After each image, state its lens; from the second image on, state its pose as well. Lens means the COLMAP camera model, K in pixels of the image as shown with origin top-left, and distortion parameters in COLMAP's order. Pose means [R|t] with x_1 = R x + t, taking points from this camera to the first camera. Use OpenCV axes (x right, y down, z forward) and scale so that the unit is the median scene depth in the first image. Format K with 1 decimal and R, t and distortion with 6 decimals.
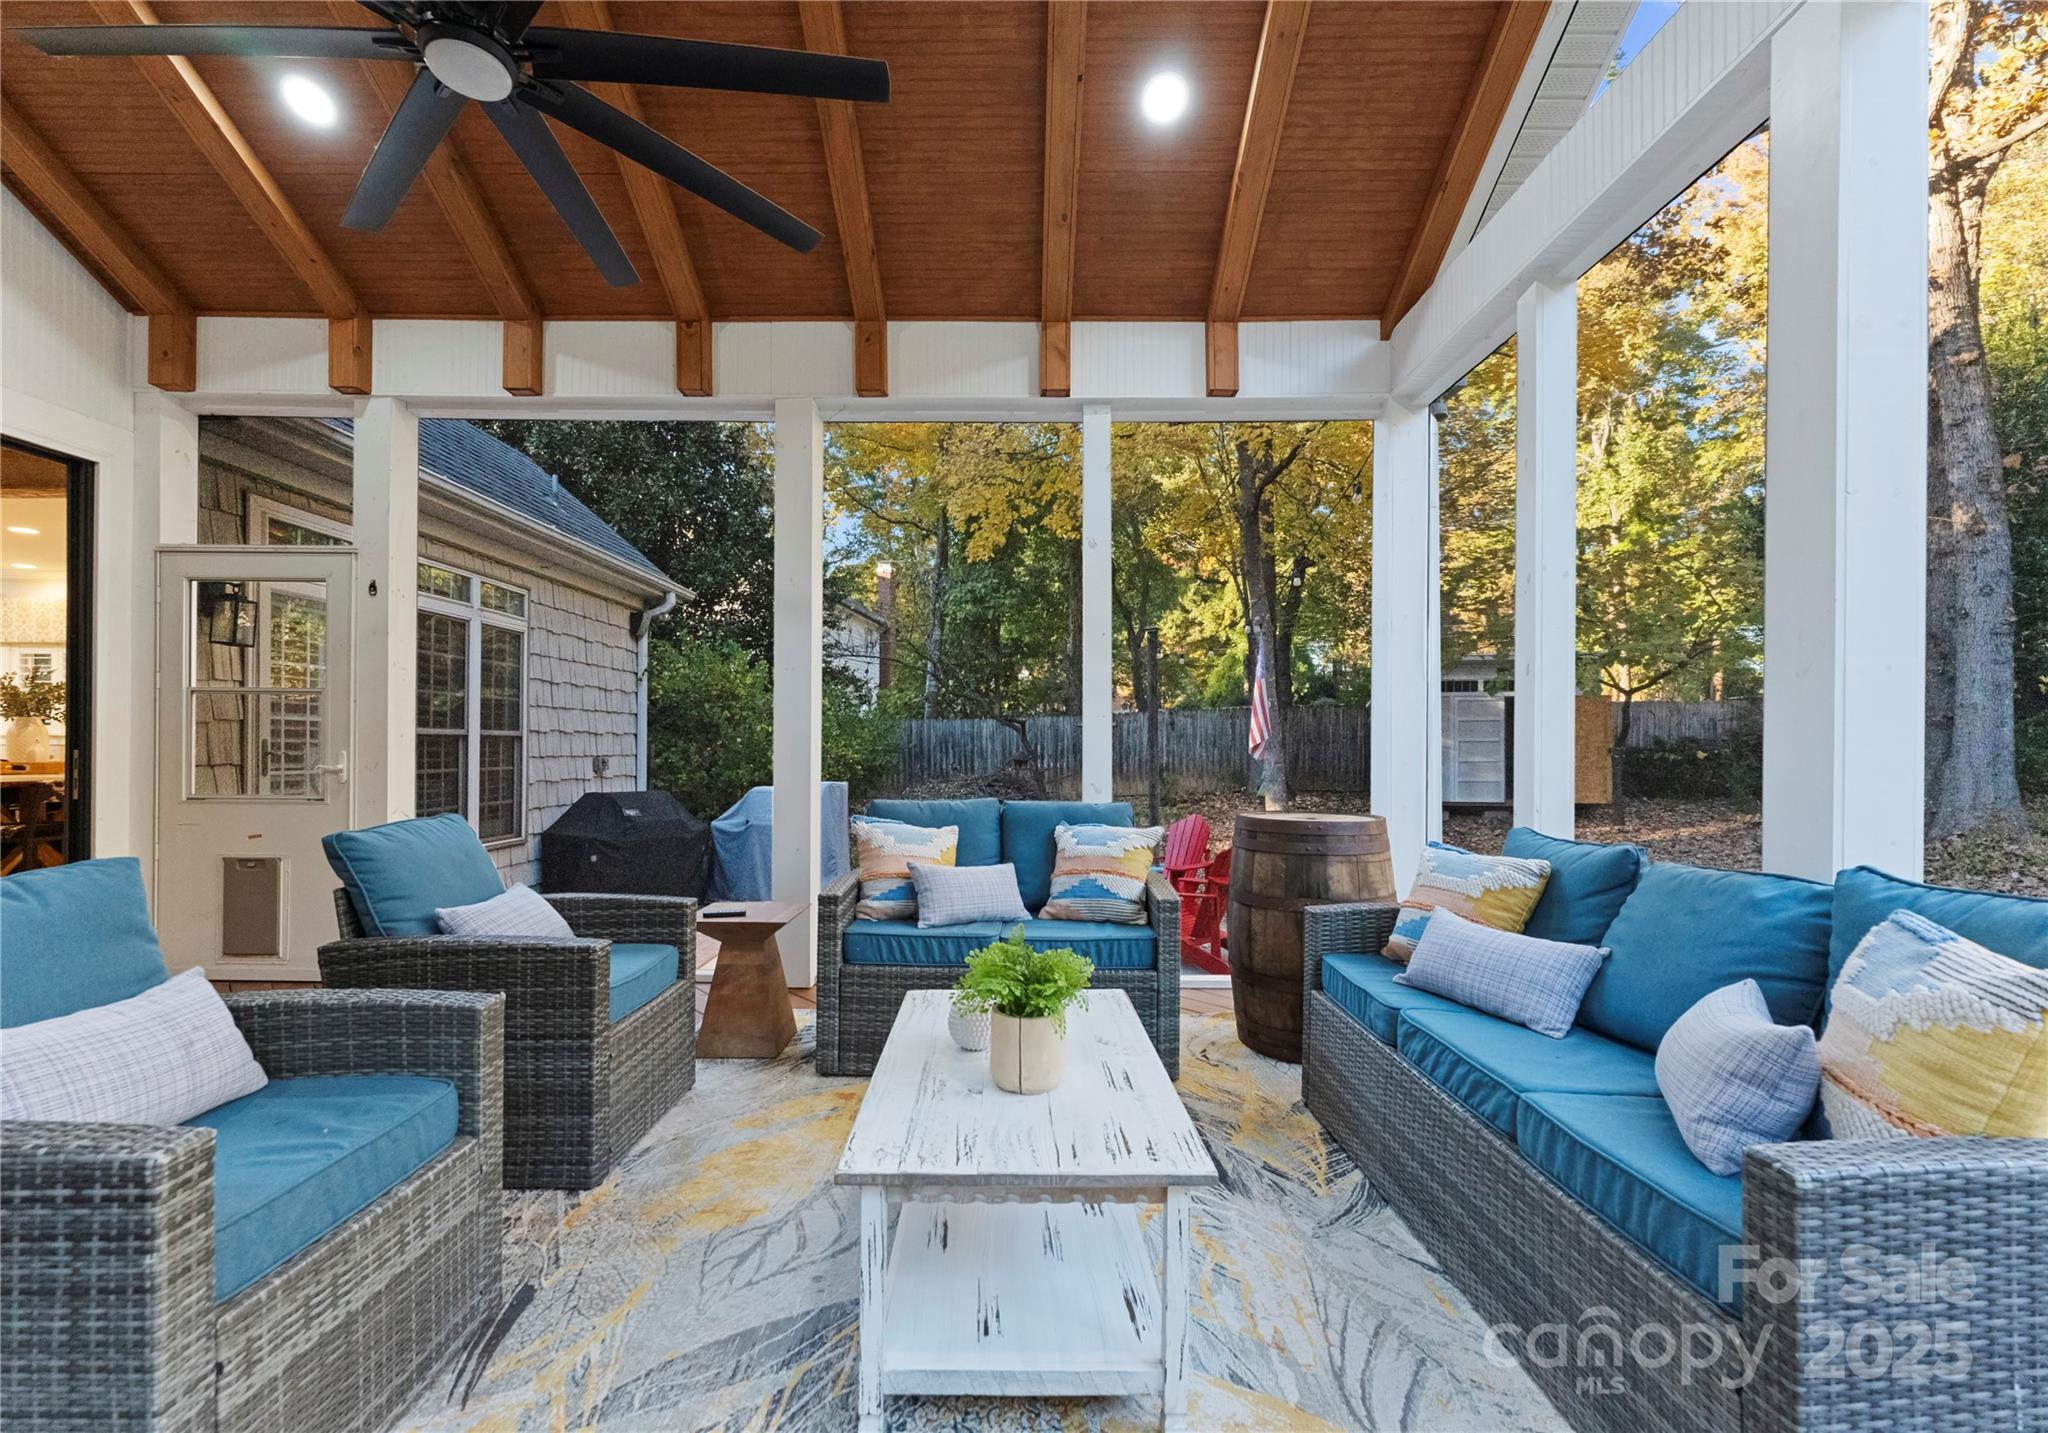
lens RADIAL K [[886.4, 0, 1018.4], [0, 886.4, 753.9], [0, 0, 1]] dist [0.000210, -0.000077]
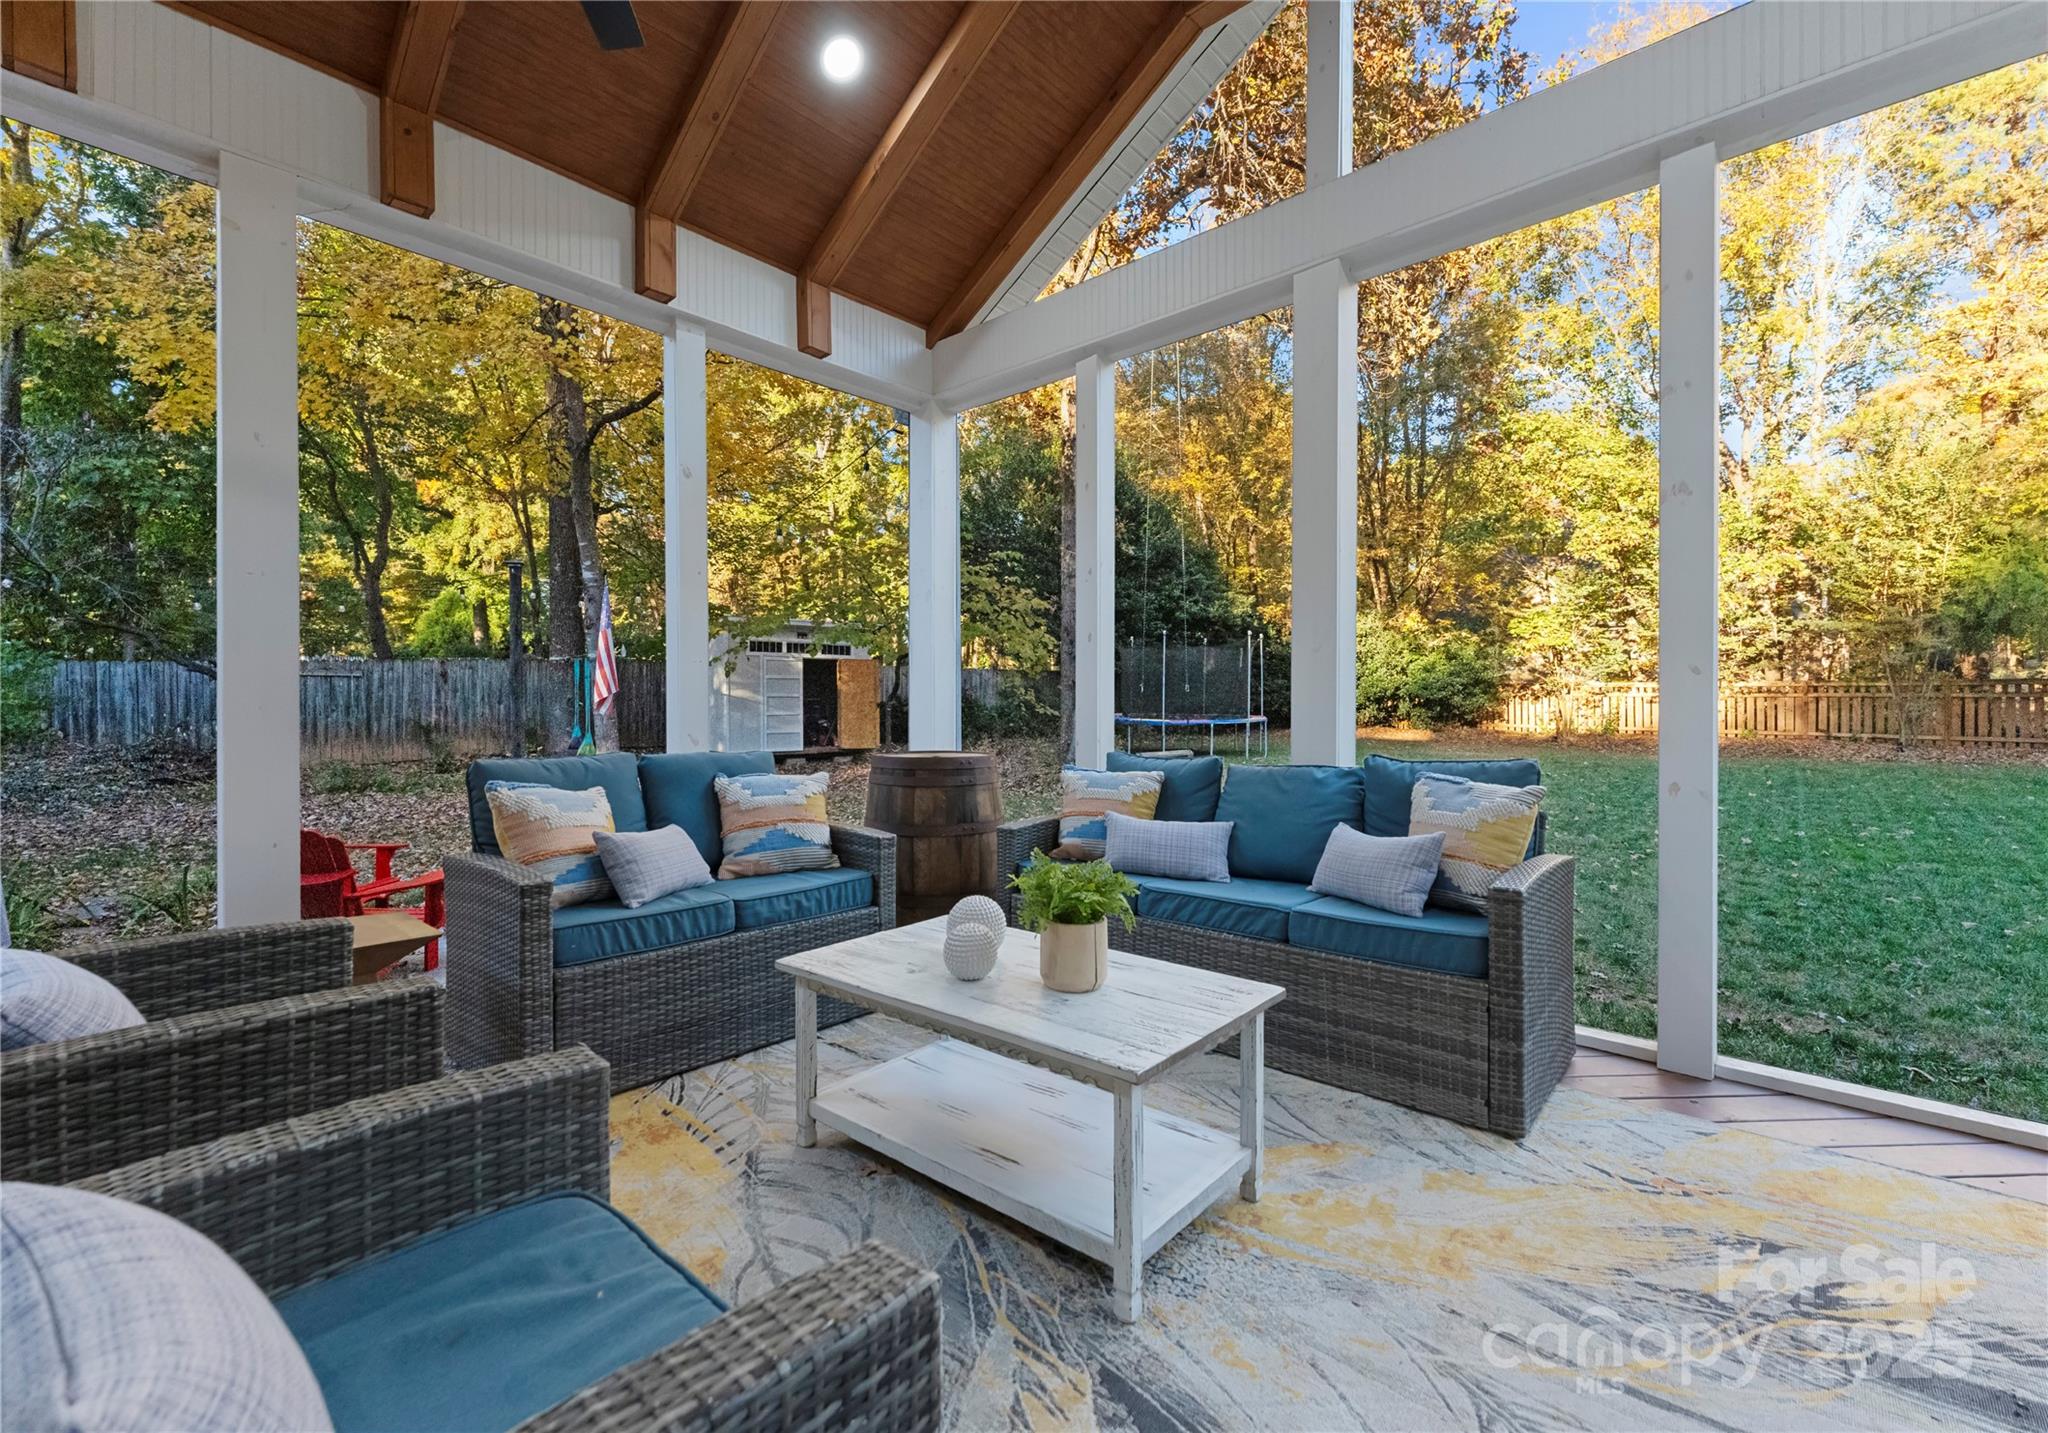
lens RADIAL K [[873.4, 0, 1028.9], [0, 873.4, 716.8], [0, 0, 1]] dist [0.002657, 0.000127]
pose [[0.655360, -0.013620, 0.755194, -0.386892], [0.008966, 0.999907, 0.010253, 0.009298], [-0.755264, 0.000052, 0.655421, 0.143004]]
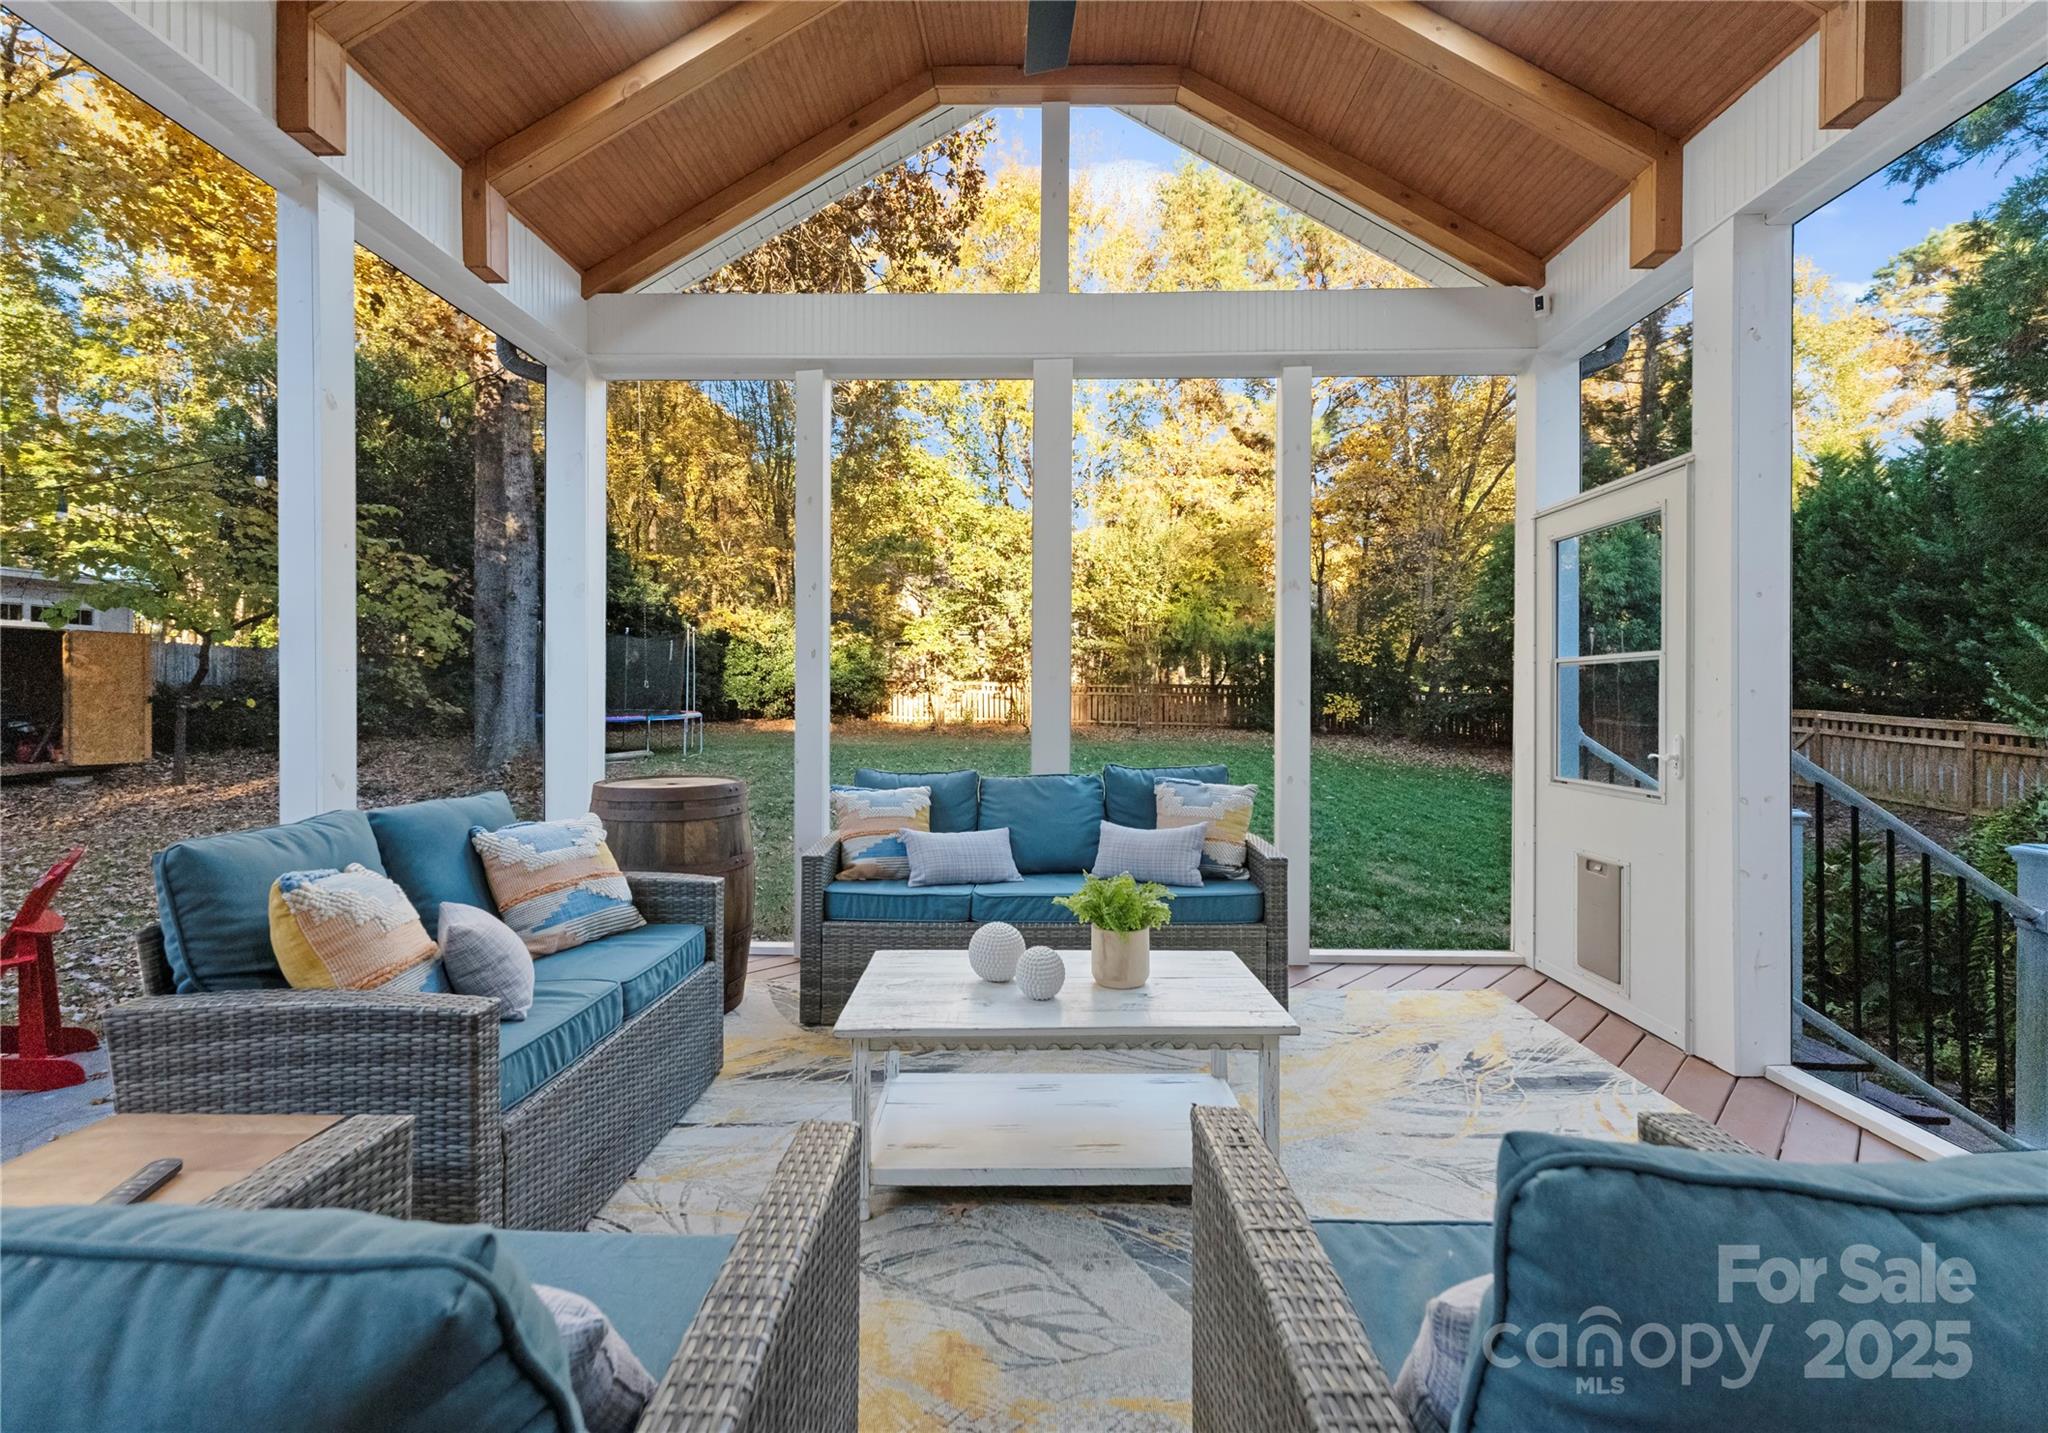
lens RADIAL K [[869.1, 0, 1032.2], [0, 869.1, 705.9], [0, 0, 1]] dist [0.001524, 0.000213]
pose [[-0.000234, -0.014098, 0.999901, -0.575251], [0.001582, 0.999899, 0.014099, -0.025935], [-0.999999, 0.001585, -0.000212, 0.509752]]
